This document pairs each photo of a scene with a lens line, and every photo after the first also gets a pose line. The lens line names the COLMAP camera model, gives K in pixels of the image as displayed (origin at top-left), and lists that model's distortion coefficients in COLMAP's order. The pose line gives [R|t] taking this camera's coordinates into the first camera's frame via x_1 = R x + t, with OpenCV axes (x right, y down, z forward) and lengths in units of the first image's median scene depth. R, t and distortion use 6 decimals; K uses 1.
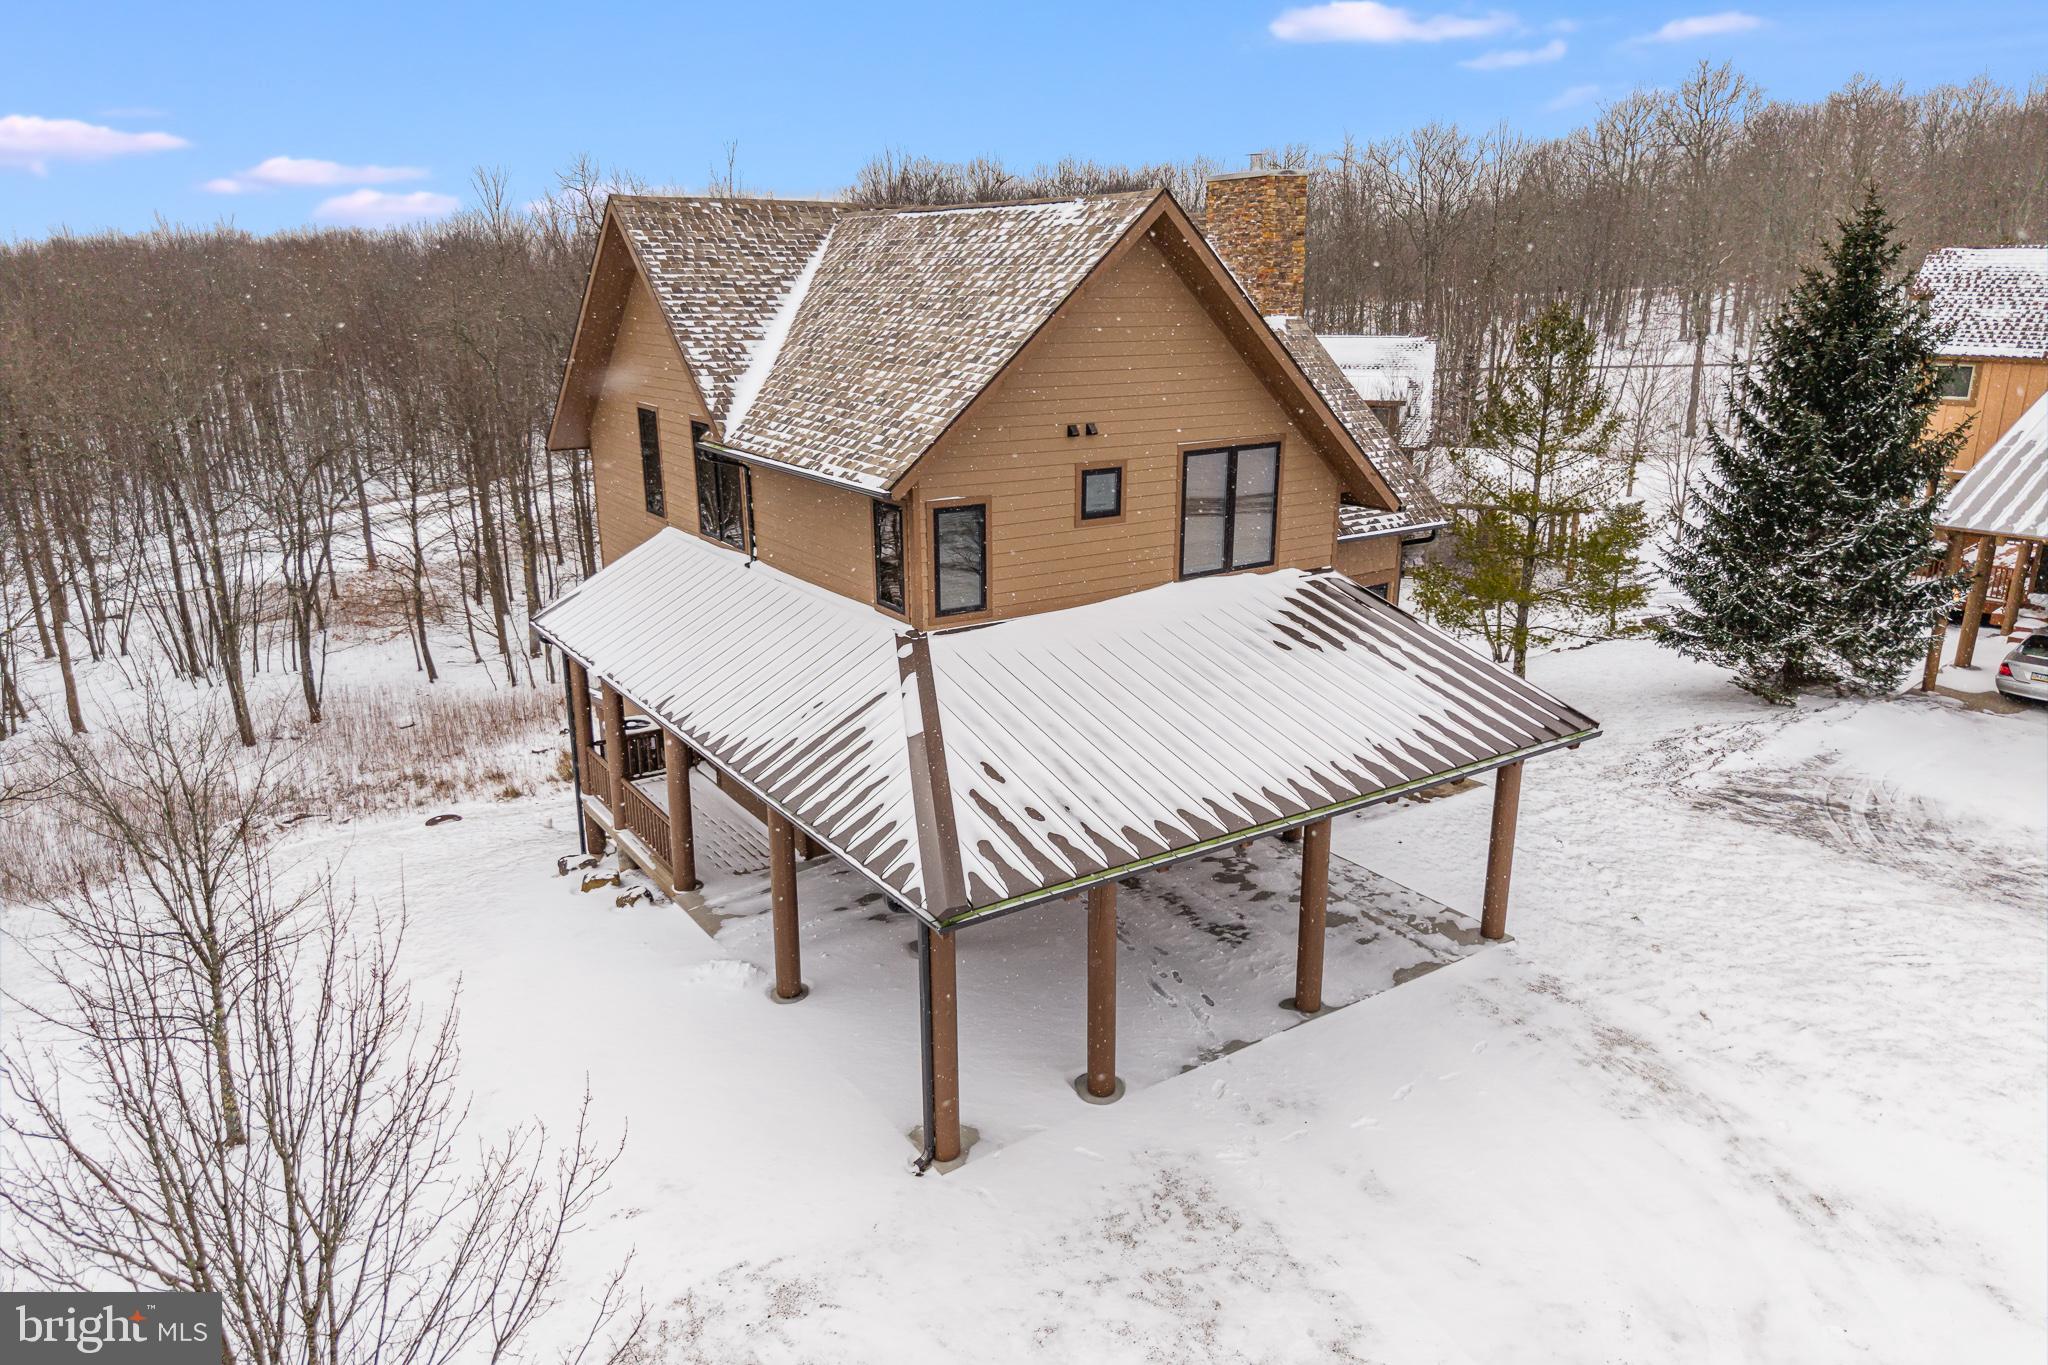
lens RADIAL K [[1343.4, 0, 1048.3], [0, 1343.4, 683.3], [0, 0, 1]] dist [0.029649, -0.002653]
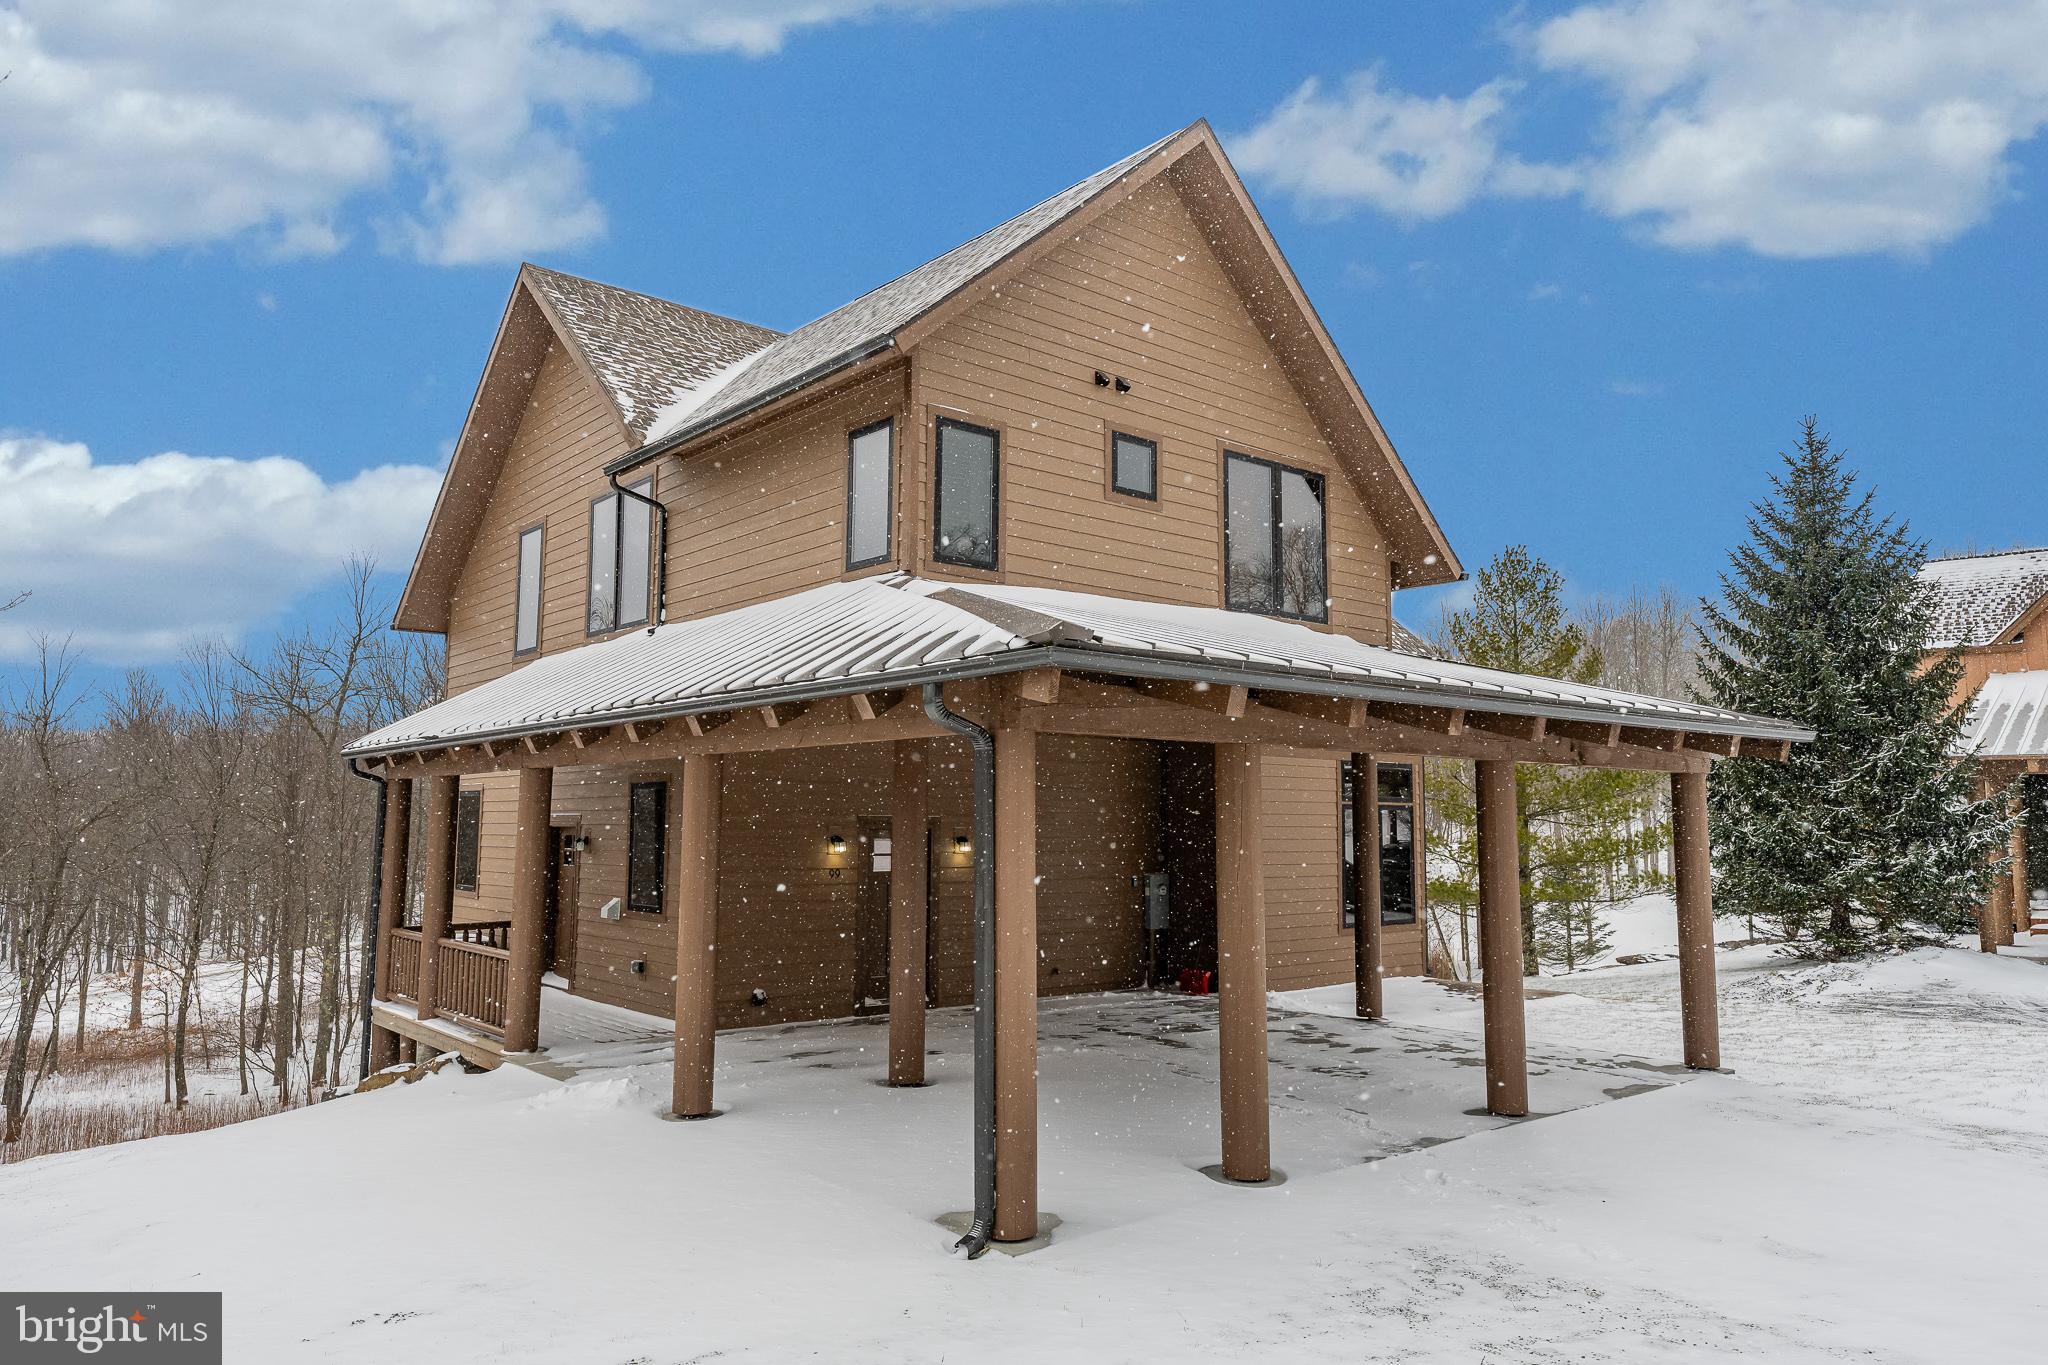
lens RADIAL K [[1351.2, 0, 1024.0], [0, 1351.2, 682.5], [0, 0, 1]] dist [-0.002376, -0.000898]
pose [[0.995285, 0.012888, 0.096131, -0.094482], [0.025463, 0.921649, -0.387189, 0.265379], [-0.093589, 0.387811, 0.916975, 0.311238]]
